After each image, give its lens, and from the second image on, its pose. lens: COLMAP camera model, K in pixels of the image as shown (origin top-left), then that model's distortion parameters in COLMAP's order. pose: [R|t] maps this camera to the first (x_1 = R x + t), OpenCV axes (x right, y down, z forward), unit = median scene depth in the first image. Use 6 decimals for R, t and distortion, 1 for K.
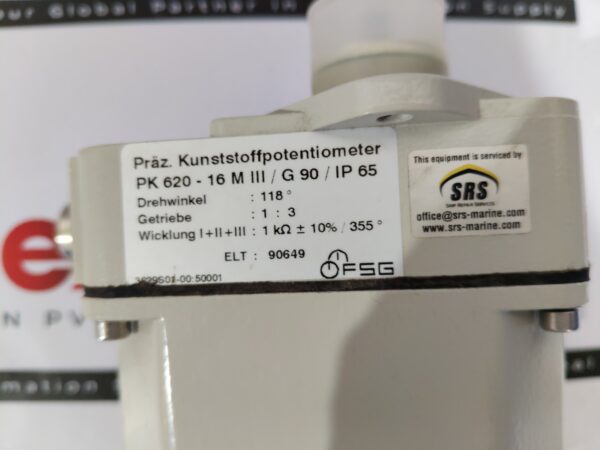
lens RADIAL K [[449.0, 0, 286.7], [0, 449.0, 233.0], [0, 0, 1]] dist [-0.006717, -0.062266]
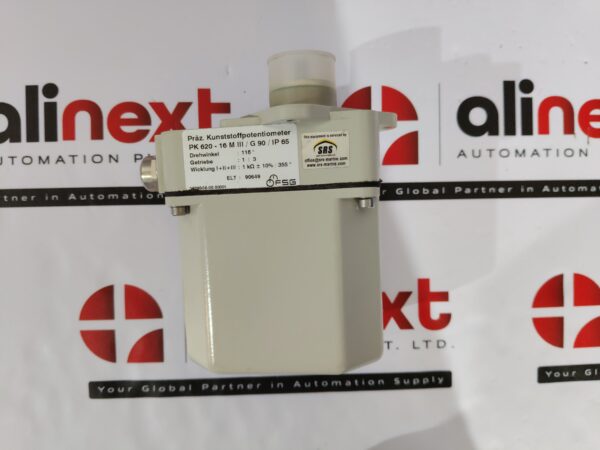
lens RADIAL K [[449.0, 0, 299.9], [0, 449.0, 220.5], [0, 0, 1]] dist [-0.006717, -0.062266]
pose [[0.999978, -0.004427, -0.004972, 0.265384], [0.004797, 0.997012, 0.077097, 0.097807], [0.004616, -0.077119, 0.997011, -1.426781]]
